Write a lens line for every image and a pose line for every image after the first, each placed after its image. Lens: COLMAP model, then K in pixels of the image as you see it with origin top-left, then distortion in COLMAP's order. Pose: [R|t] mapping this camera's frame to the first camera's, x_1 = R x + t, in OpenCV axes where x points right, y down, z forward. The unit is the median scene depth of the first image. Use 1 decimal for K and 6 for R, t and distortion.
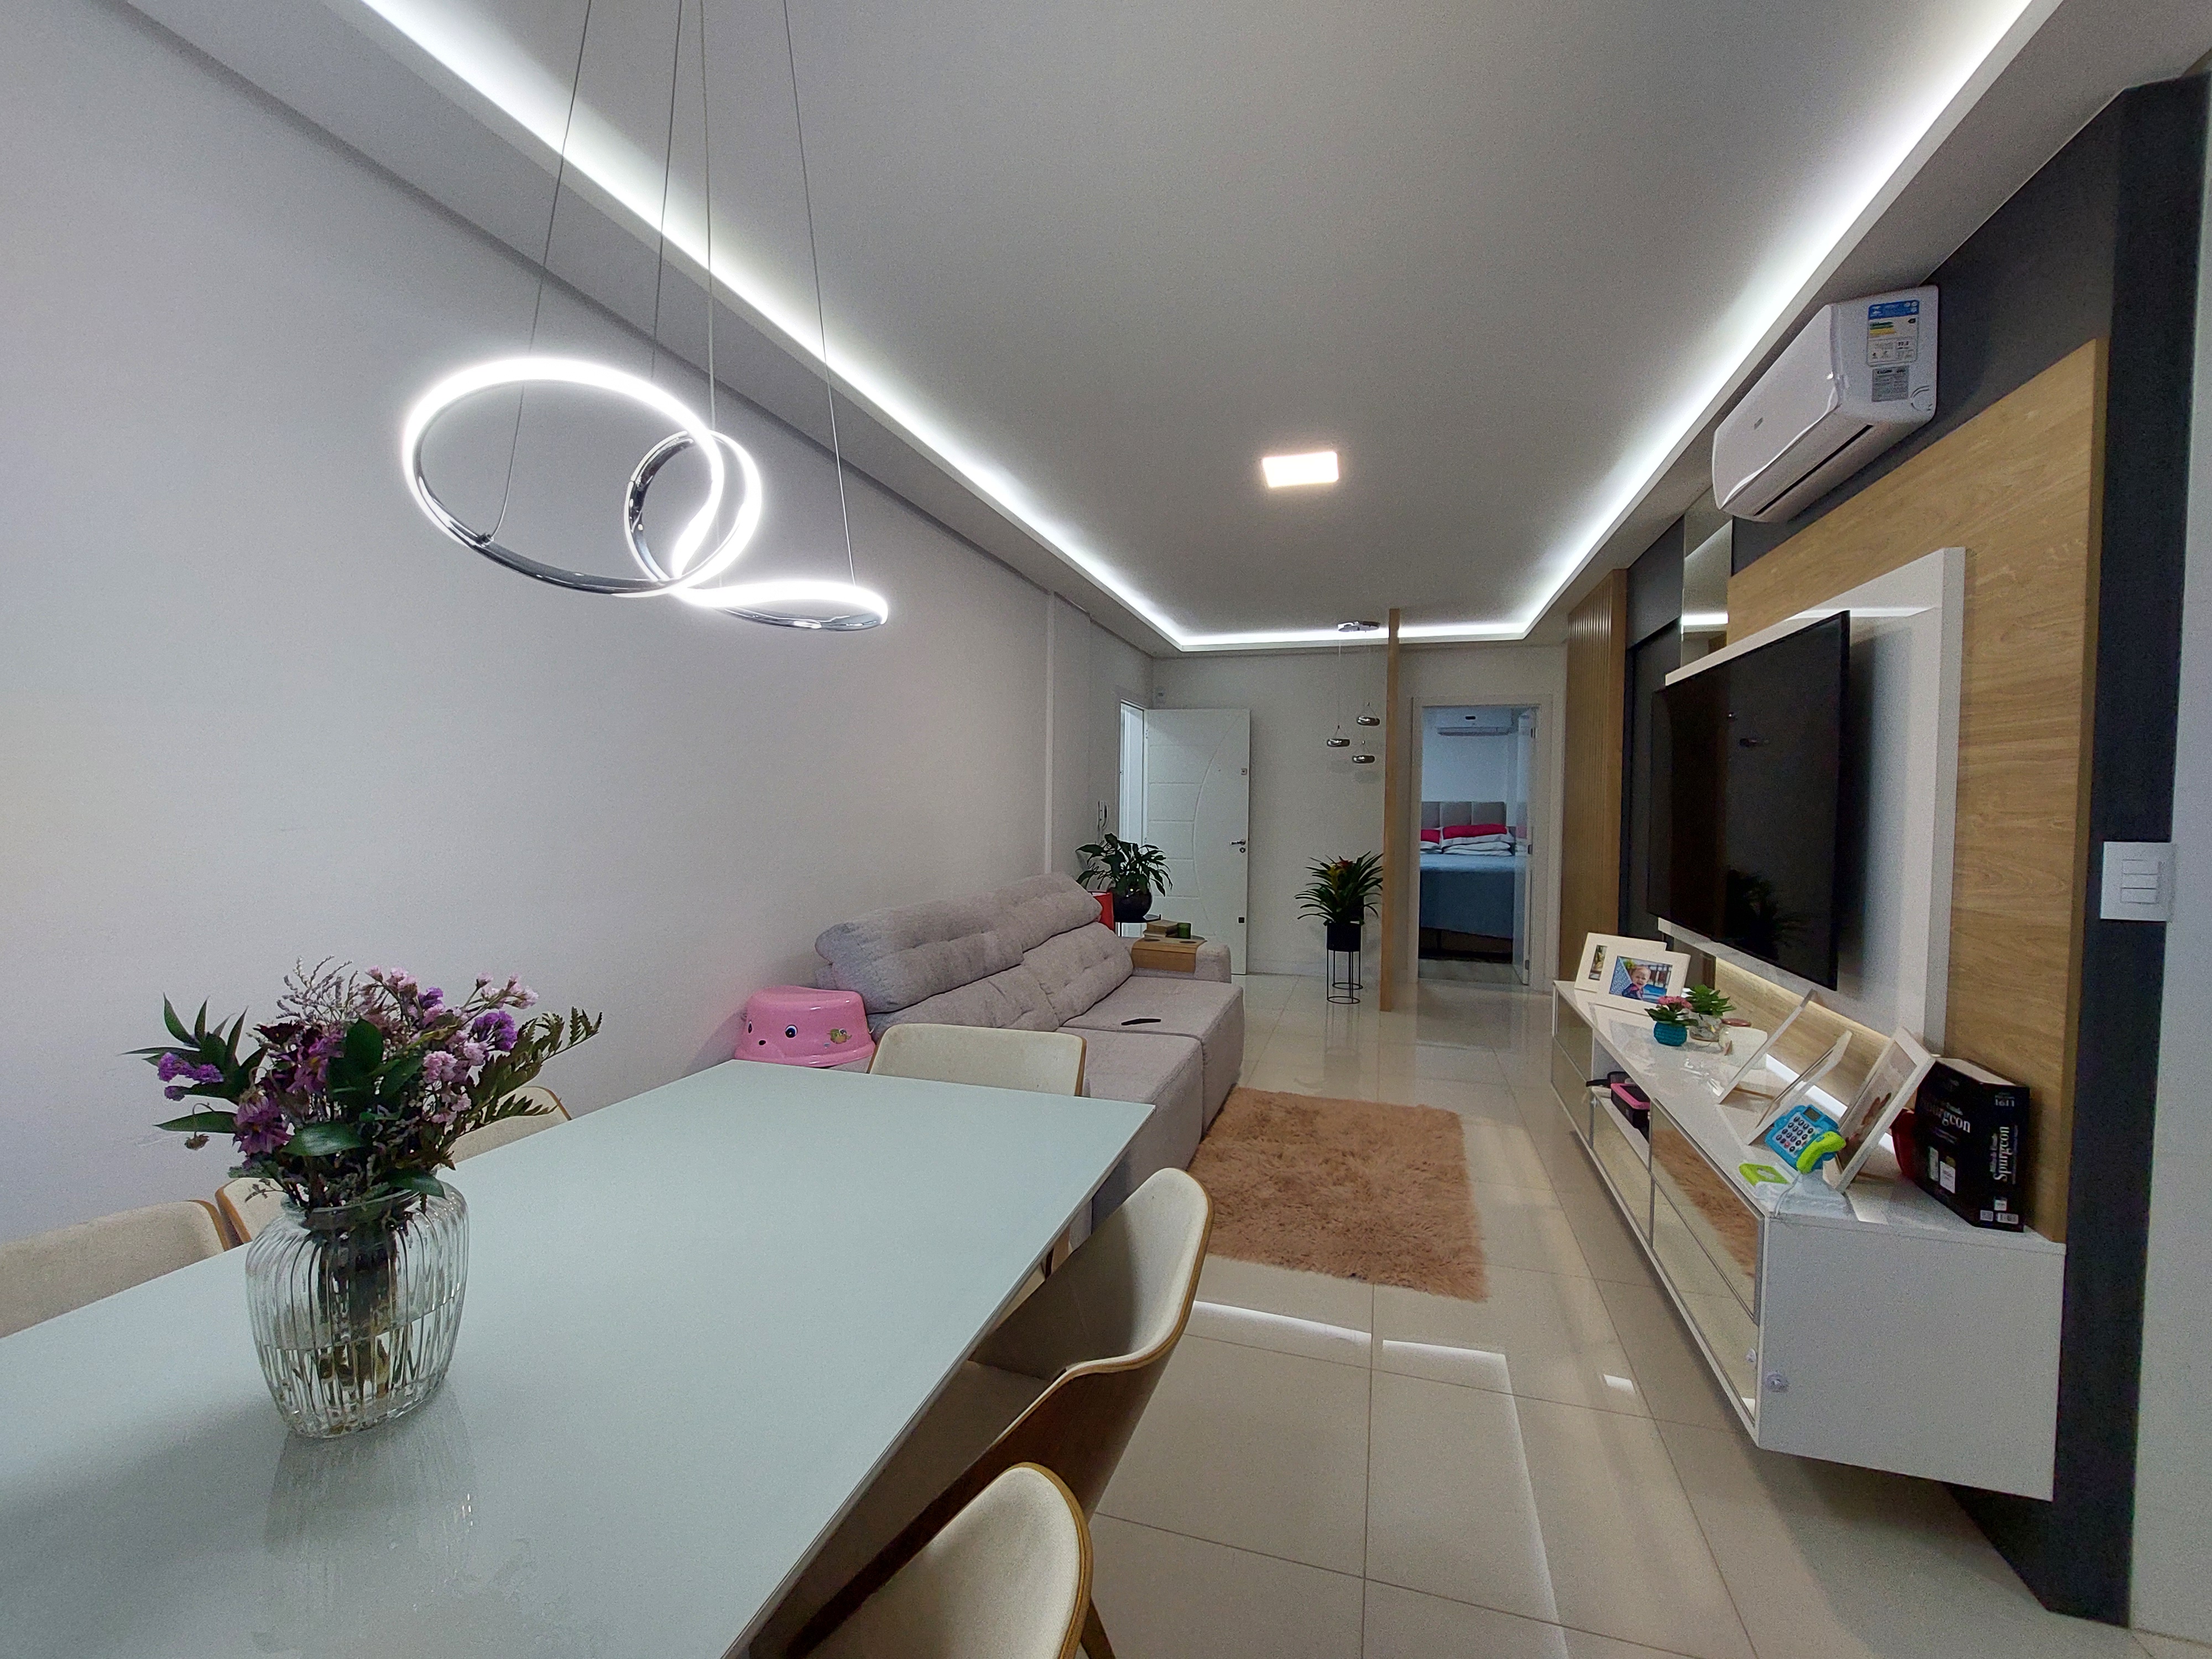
lens RADIAL K [[894.5, 0, 1111.2], [0, 894.5, 842.0], [0, 0, 1]] dist [-0.001367, -0.000074]
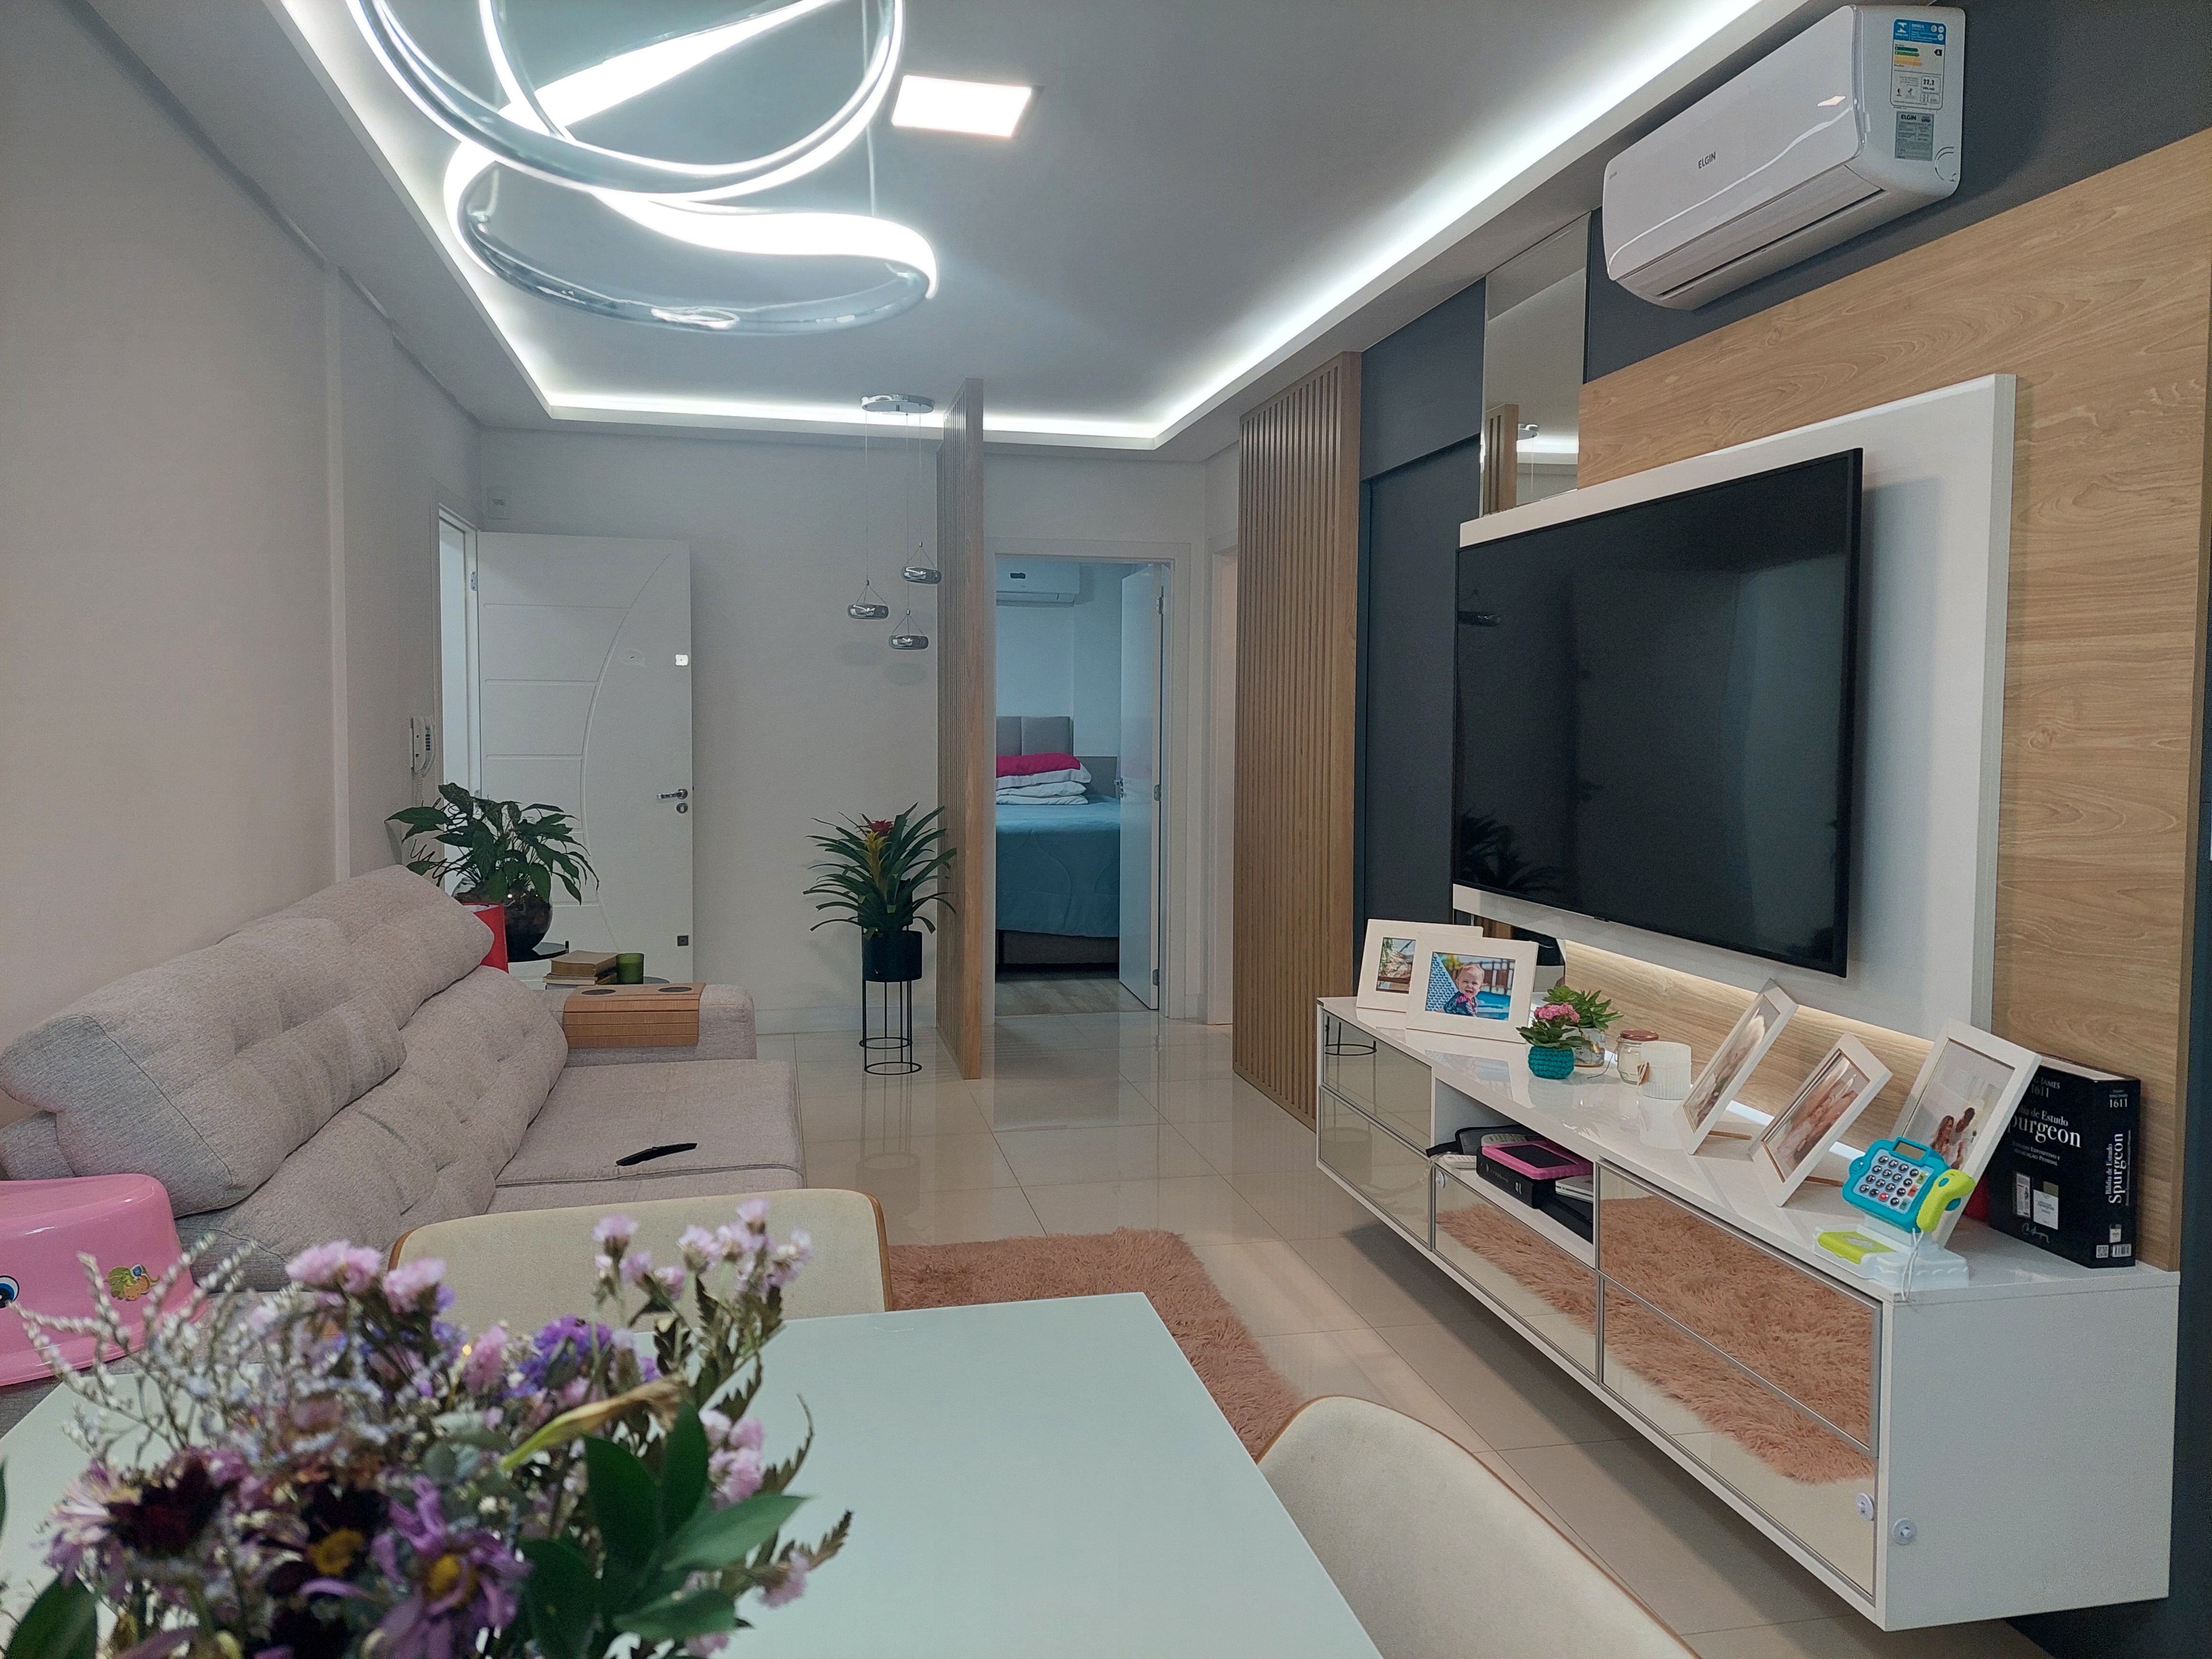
lens RADIAL K [[1609.5, 0, 1106.3], [0, 1609.5, 822.7], [0, 0, 1]] dist [0.099201, -0.077213]
pose [[0.873186, -0.036322, 0.486033, -0.265380], [0.025878, 0.999268, 0.028185, -0.008536], [-0.486700, -0.012033, 0.873486, 0.101602]]
